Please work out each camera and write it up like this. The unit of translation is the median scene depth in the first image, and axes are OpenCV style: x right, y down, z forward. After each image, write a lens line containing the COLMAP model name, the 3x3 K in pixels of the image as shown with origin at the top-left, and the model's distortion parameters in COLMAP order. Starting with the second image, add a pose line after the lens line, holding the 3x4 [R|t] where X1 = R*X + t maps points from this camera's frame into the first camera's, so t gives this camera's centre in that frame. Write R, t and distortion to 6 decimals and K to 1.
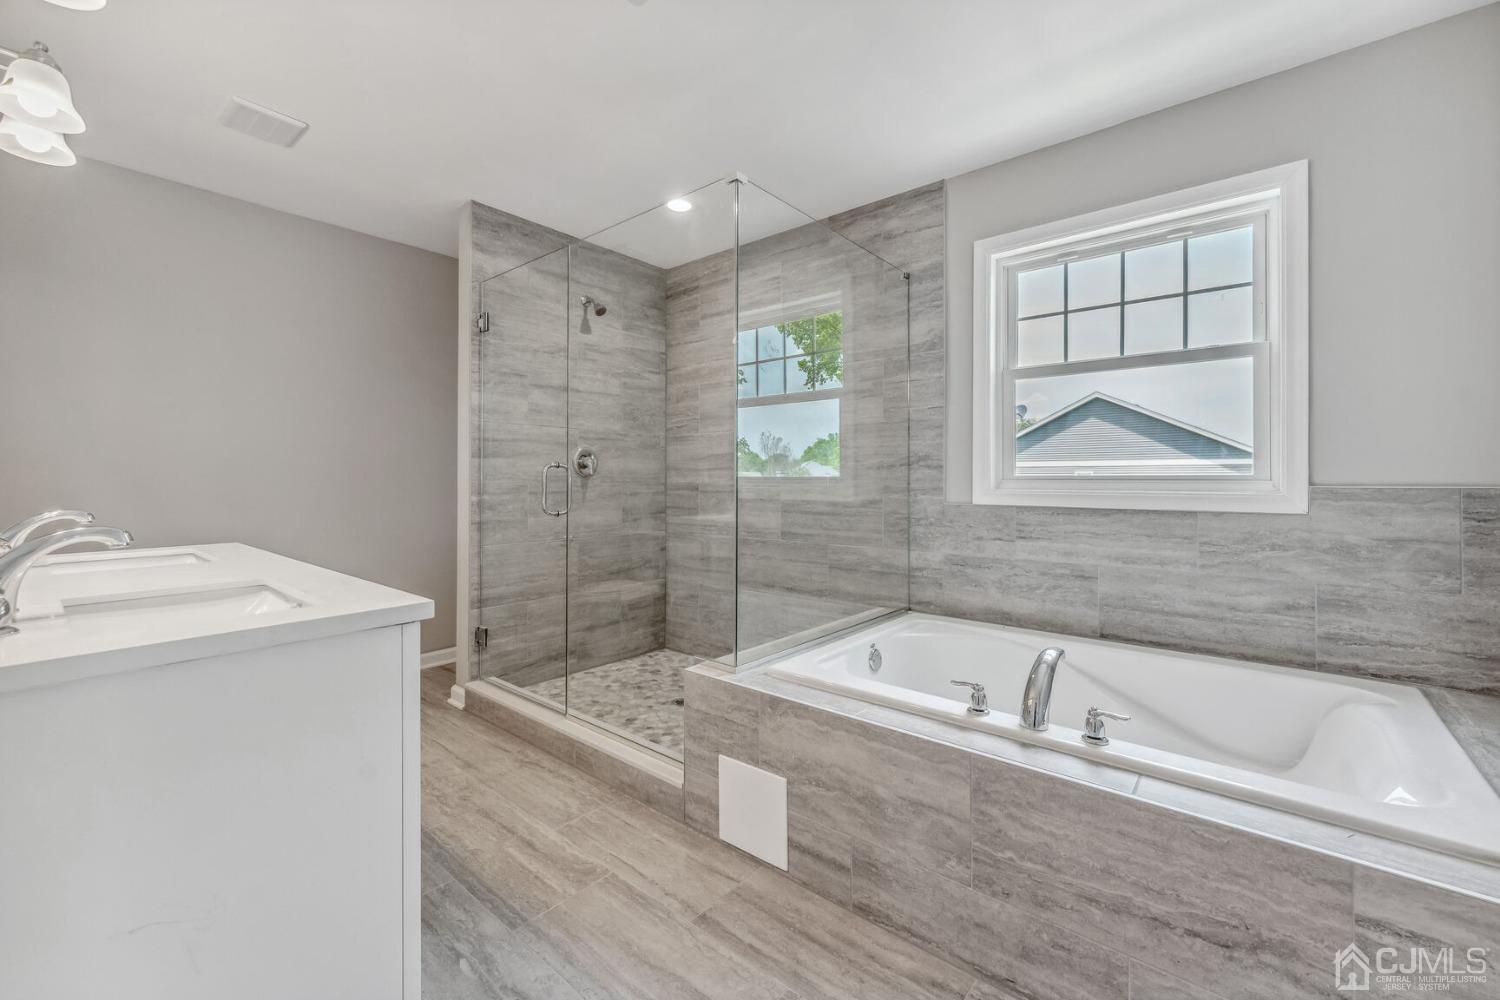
lens RADIAL K [[603.0, 0, 752.2], [0, 603.0, 487.9], [0, 0, 1]] dist [-0.003356, 0.000210]
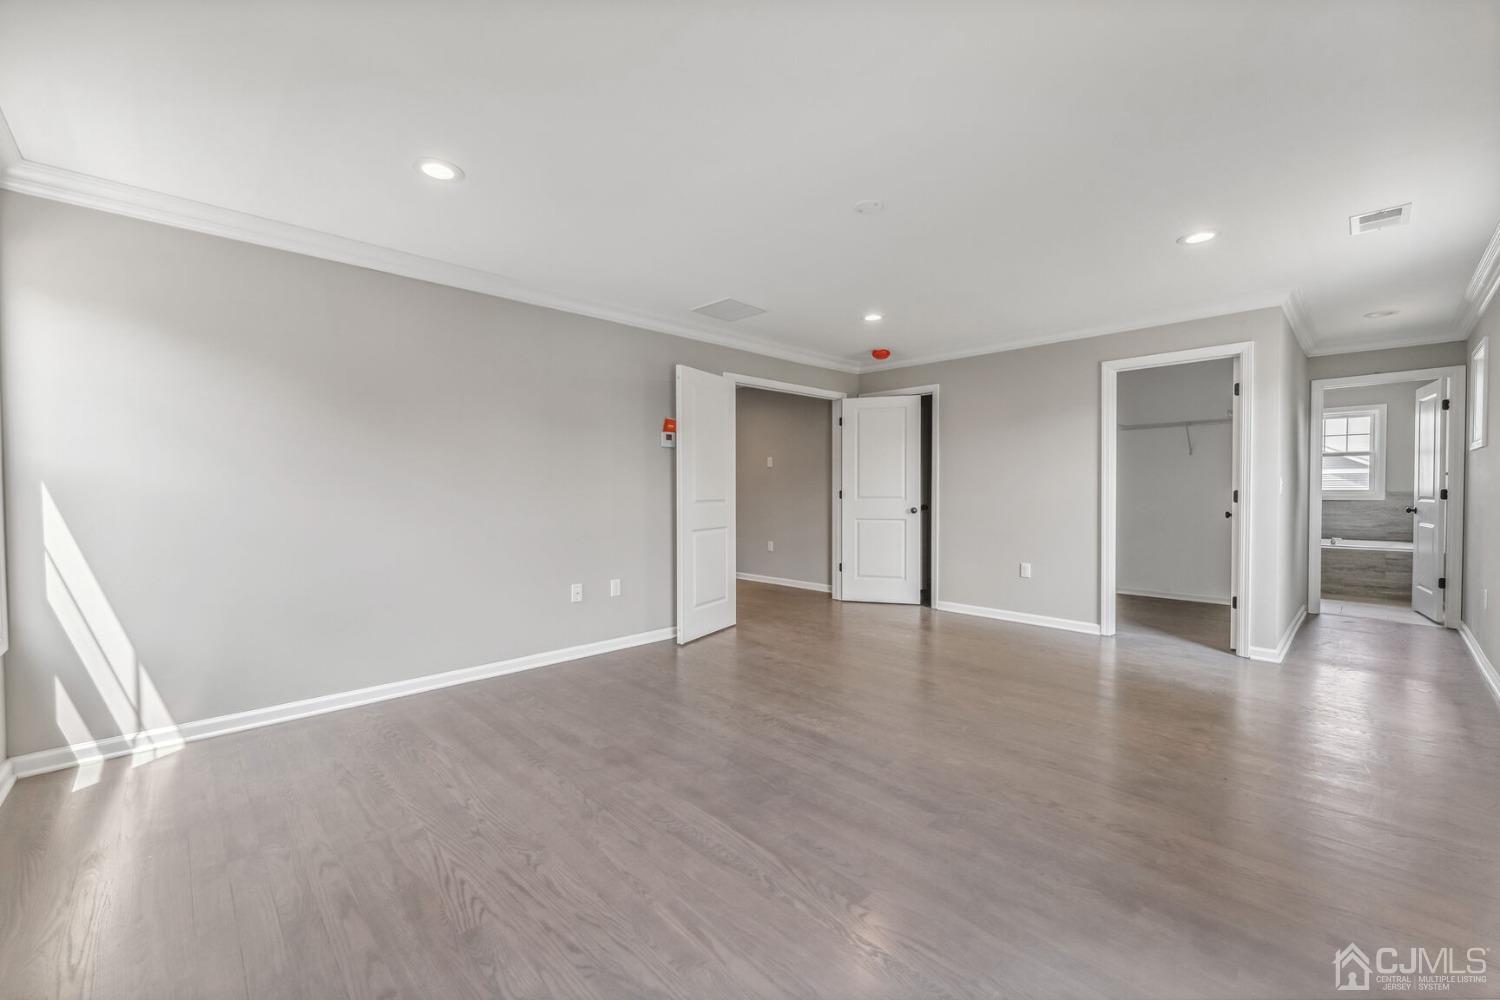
lens RADIAL K [[603.0, 0, 742.8], [0, 603.0, 503.0], [0, 0, 1]] dist [-0.003356, 0.000210]
pose [[0.994111, -0.000338, -0.108362, -2.509427], [0.002817, 0.999738, 0.022727, -0.033046], [0.108326, -0.022899, 0.993852, -2.990183]]
